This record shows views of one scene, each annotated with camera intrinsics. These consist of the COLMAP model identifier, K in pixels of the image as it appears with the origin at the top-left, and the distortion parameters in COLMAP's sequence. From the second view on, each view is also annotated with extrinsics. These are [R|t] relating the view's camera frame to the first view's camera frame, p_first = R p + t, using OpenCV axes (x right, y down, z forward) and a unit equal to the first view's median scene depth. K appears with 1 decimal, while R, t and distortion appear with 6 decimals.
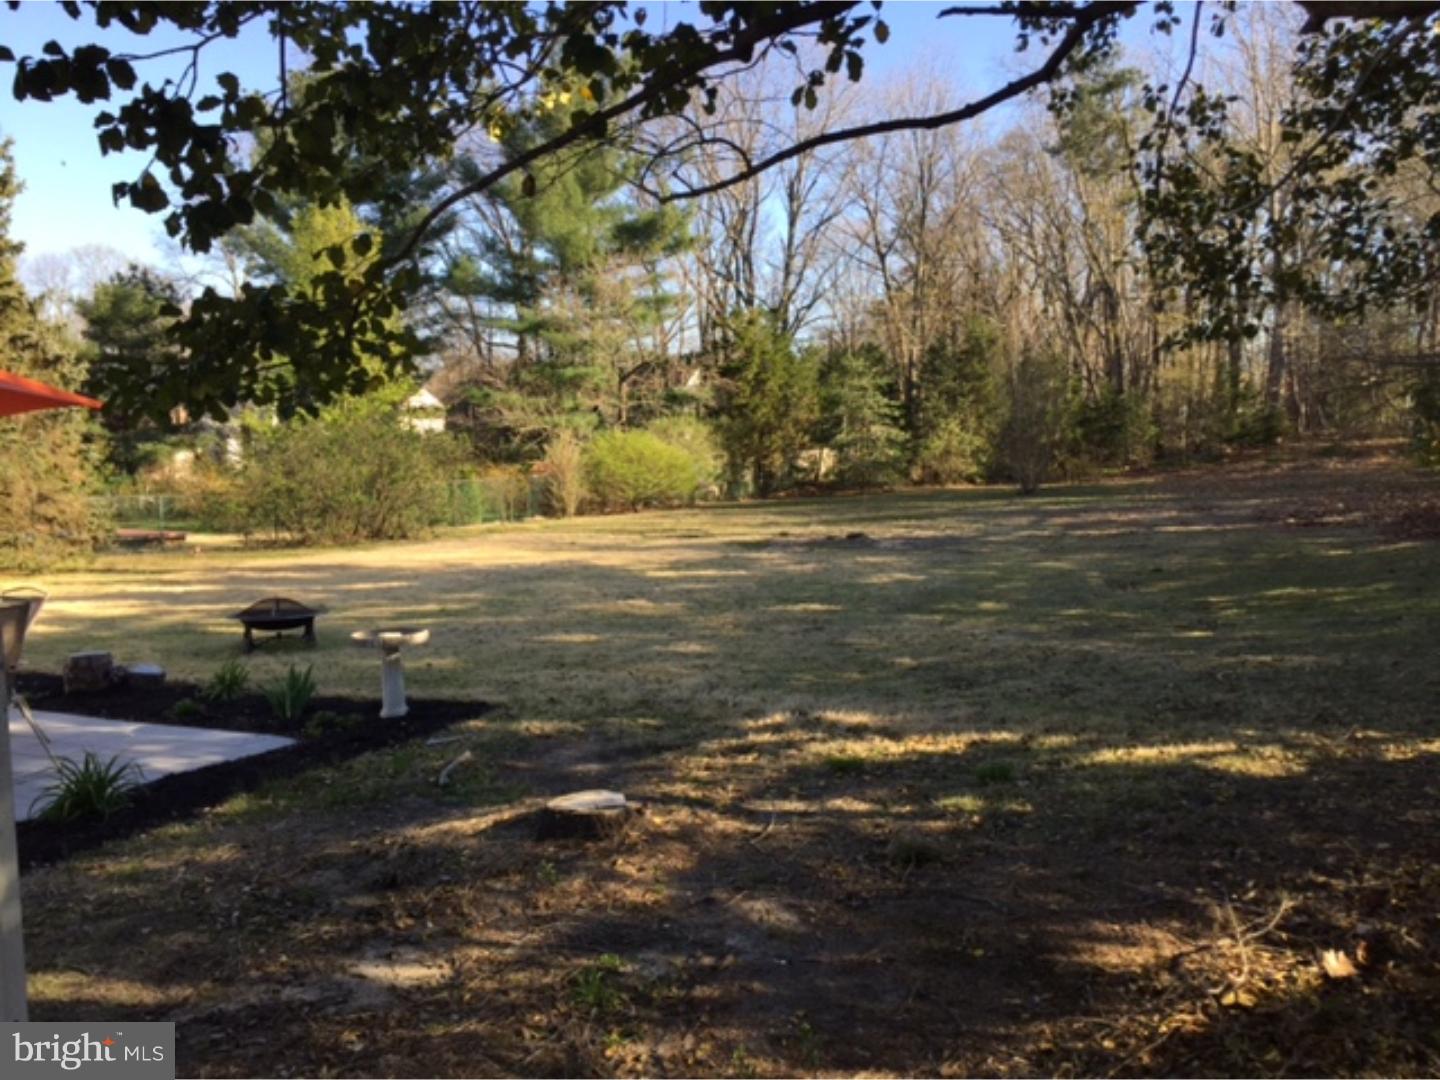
lens RADIAL K [[1219.3, 0, 721.3], [0, 1219.3, 538.0], [0, 0, 1]] dist [0.064322, -0.084984]
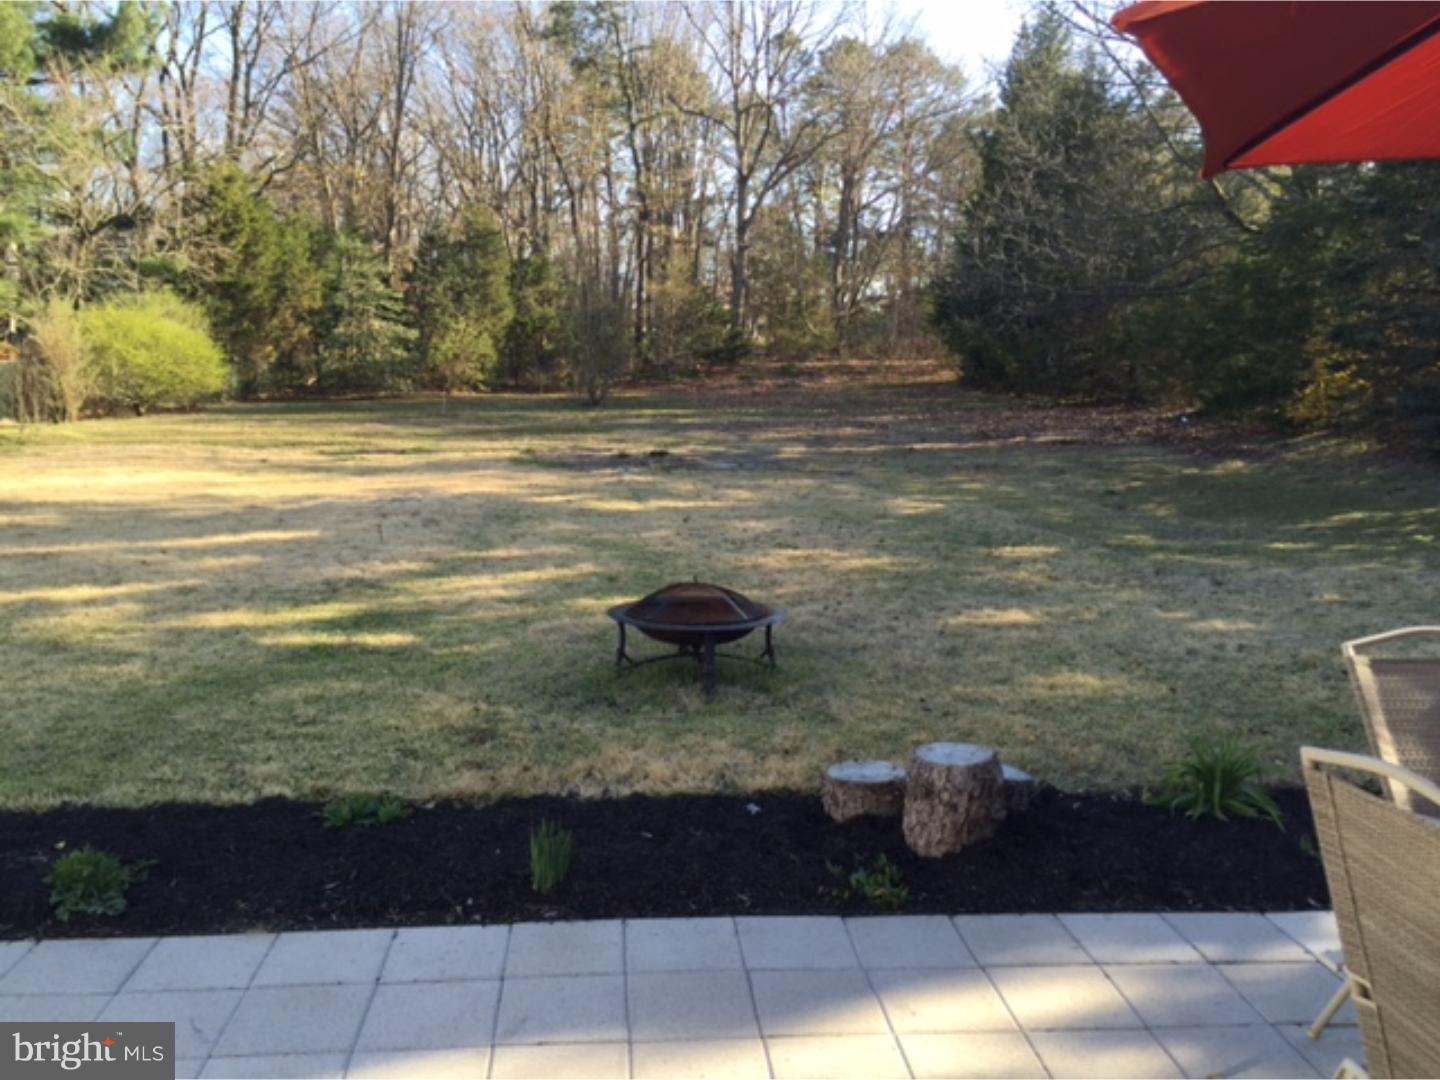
lens RADIAL K [[1219.3, 0, 719.3], [0, 1219.3, 542.1], [0, 0, 1]] dist [0.064322, -0.084984]
pose [[0.854747, -0.033814, 0.517943, -0.130986], [-0.006646, 0.997081, 0.076063, -0.002962], [-0.519003, -0.068457, 0.852027, 0.129991]]
